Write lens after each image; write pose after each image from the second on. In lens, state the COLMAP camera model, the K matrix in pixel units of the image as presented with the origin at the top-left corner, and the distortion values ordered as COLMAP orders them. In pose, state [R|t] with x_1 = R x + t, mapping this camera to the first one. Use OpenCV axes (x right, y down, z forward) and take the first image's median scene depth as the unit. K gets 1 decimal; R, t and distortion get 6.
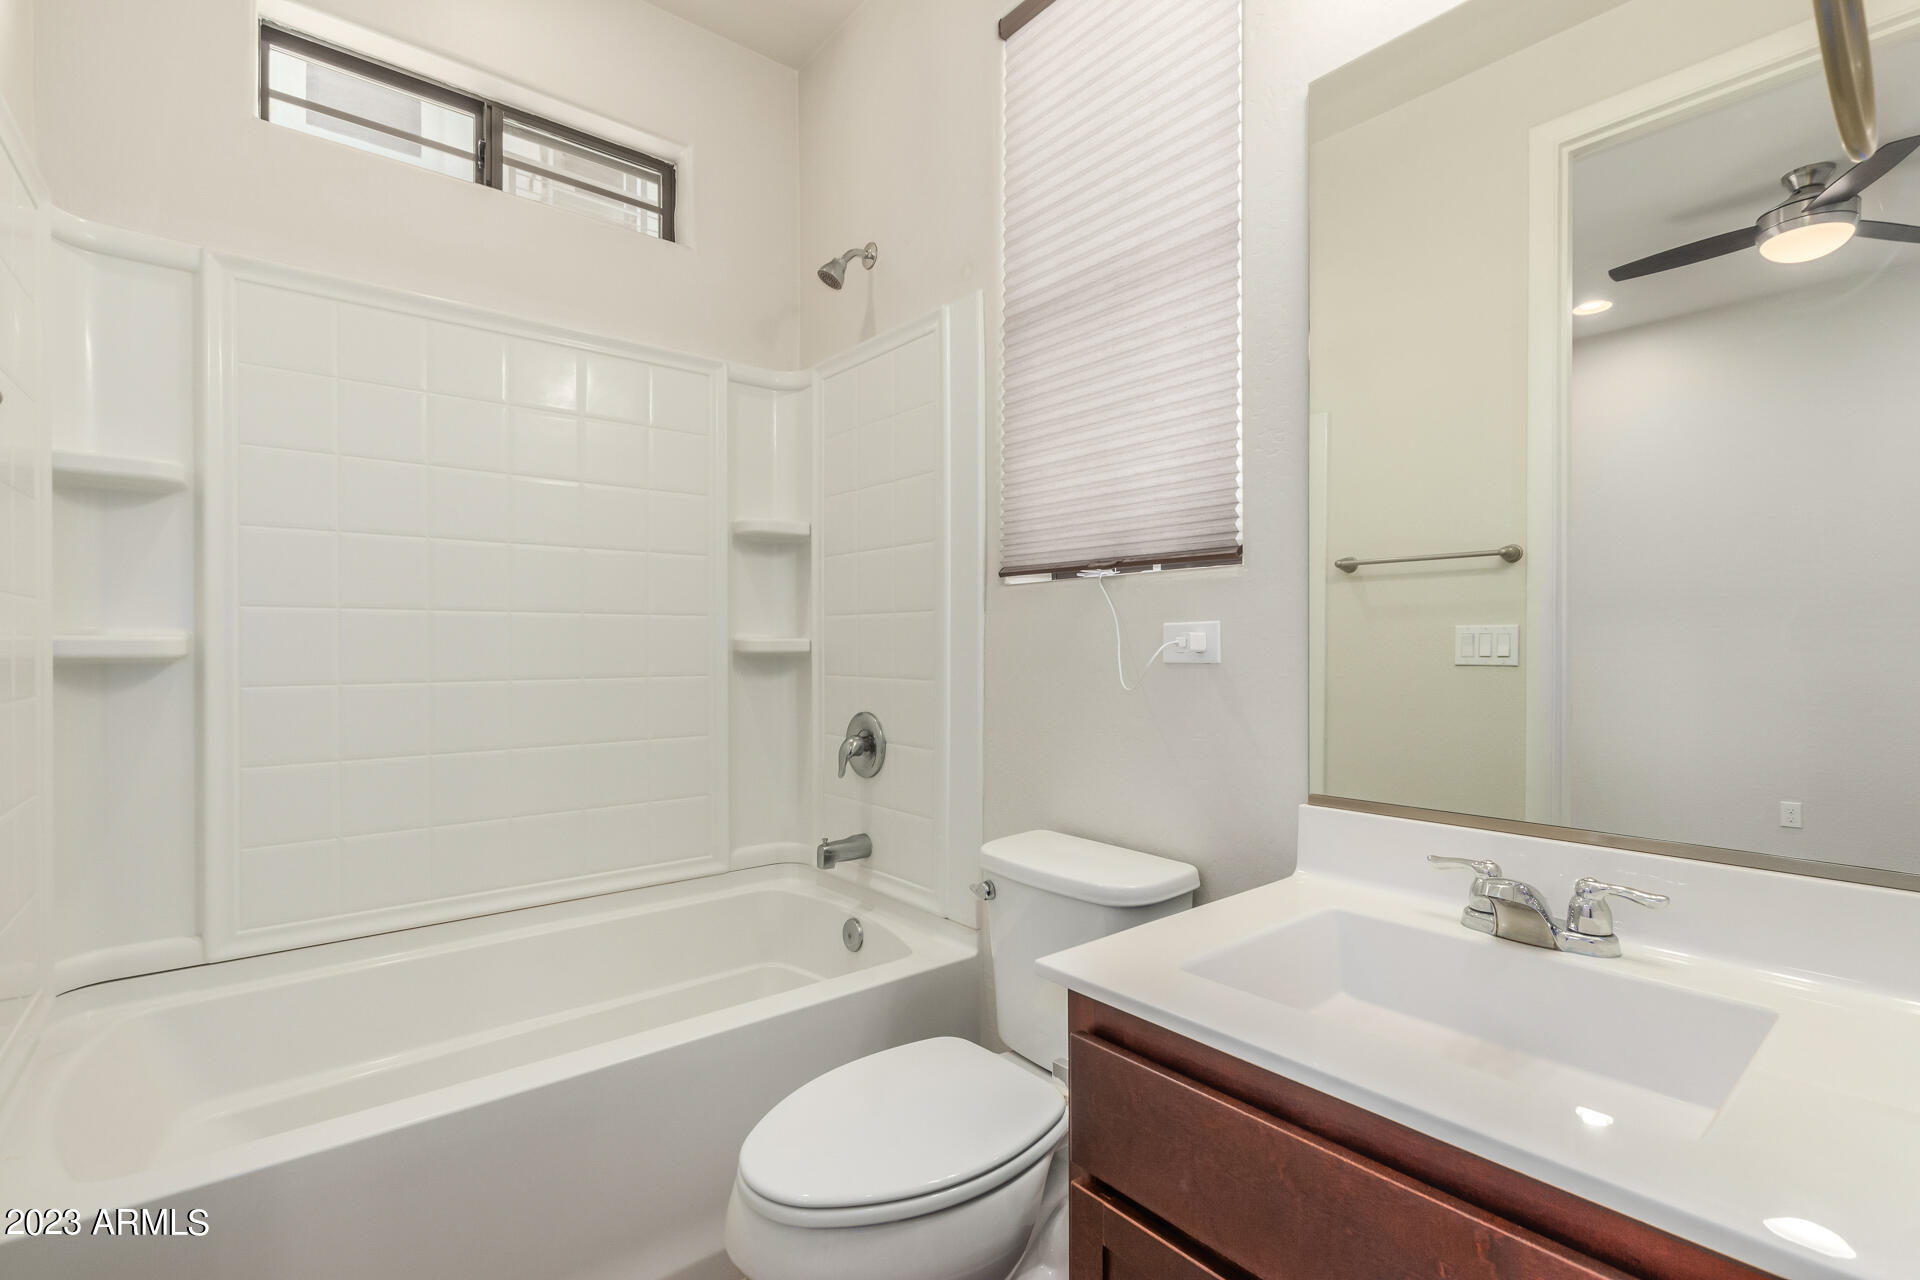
lens RADIAL K [[884.0, 0, 958.4], [0, 884.0, 659.0], [0, 0, 1]] dist [0.005939, -0.005575]
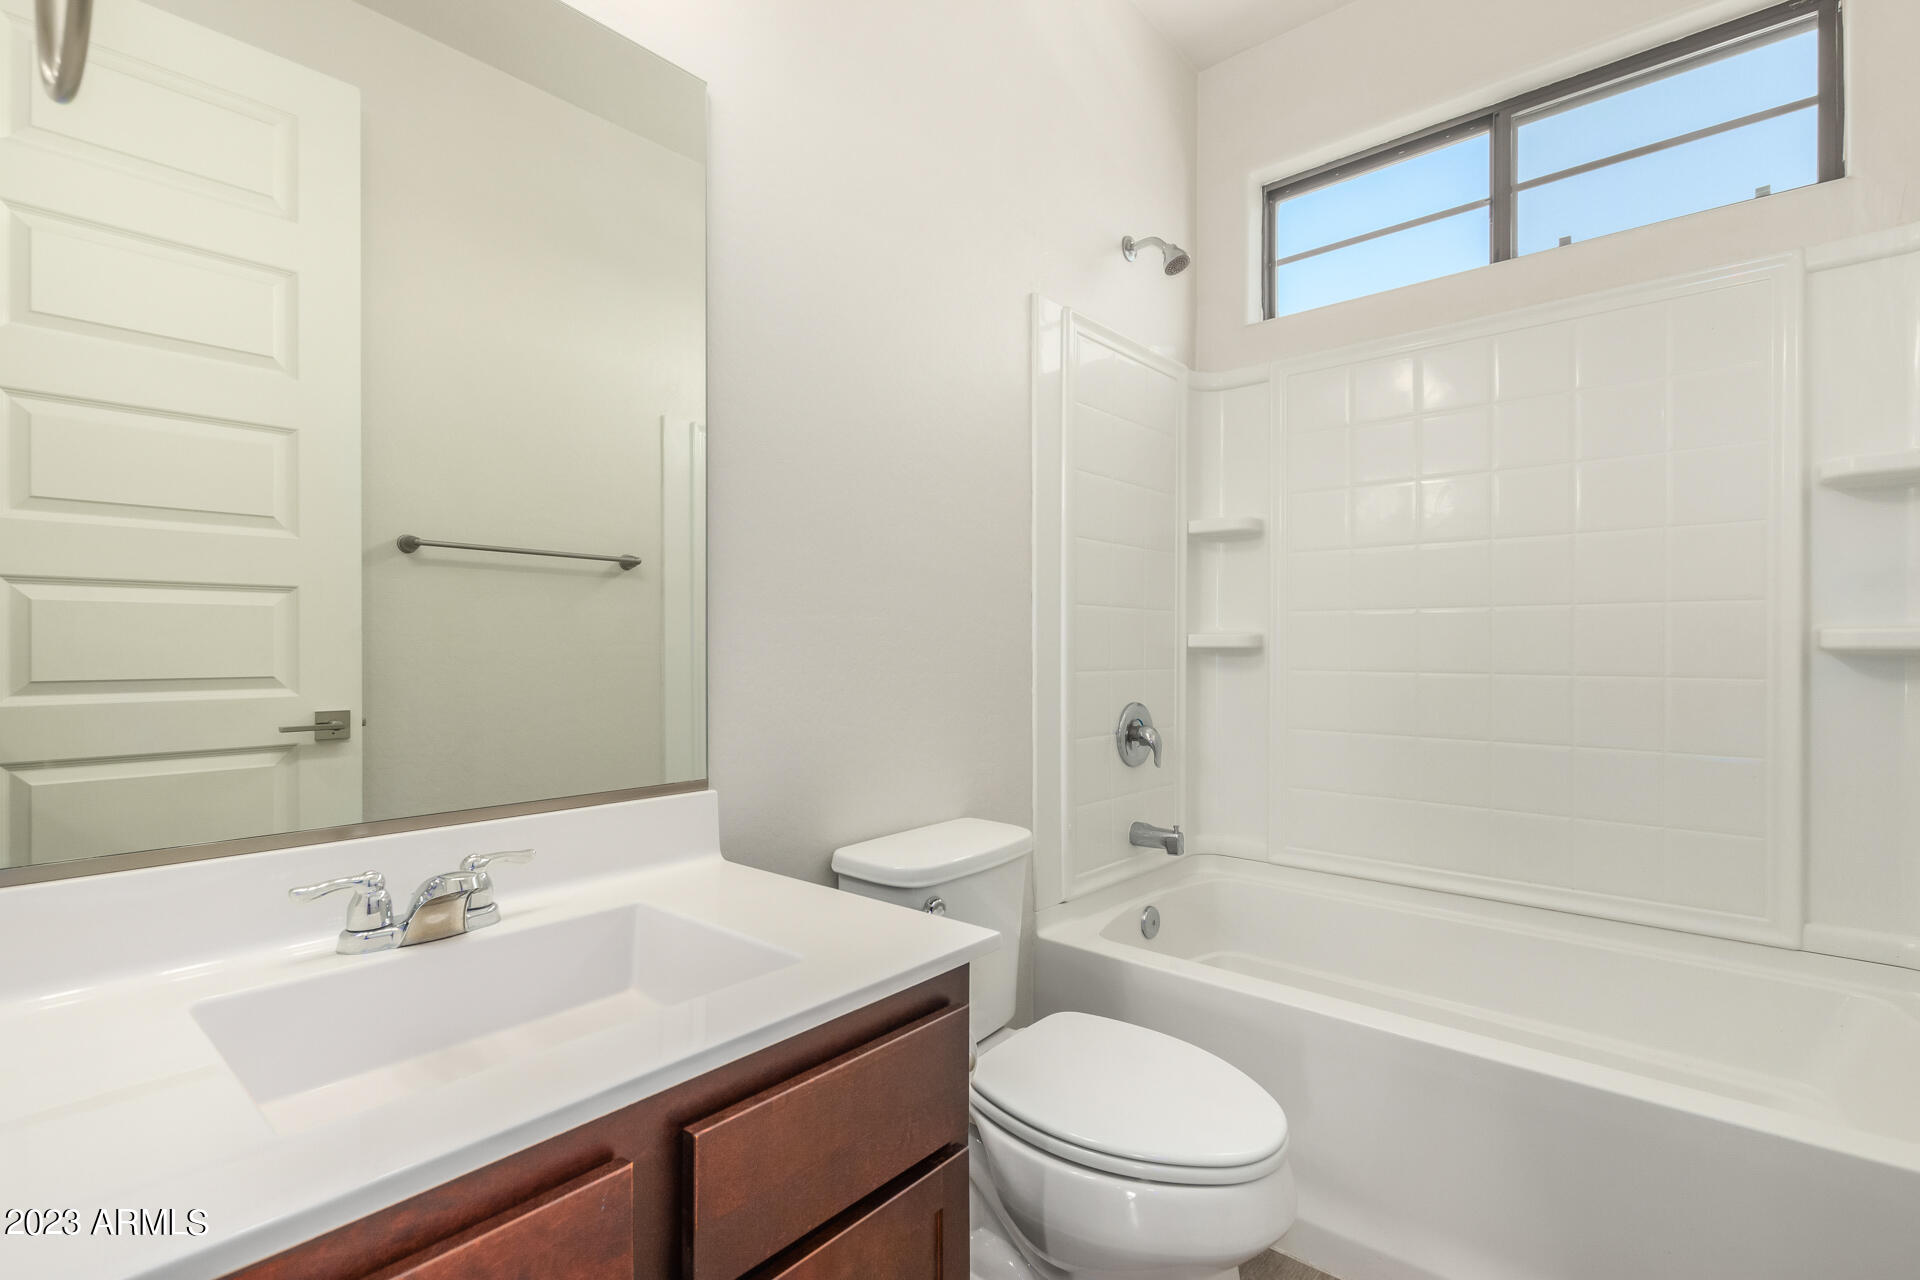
lens RADIAL K [[884.0, 0, 957.1], [0, 884.0, 642.6], [0, 0, 1]] dist [0.005939, -0.005575]
pose [[-0.145807, 0.013188, 0.989225, -0.474627], [0.006935, 0.999900, -0.012308, 0.002909], [-0.989289, 0.005066, -0.145884, 0.610753]]
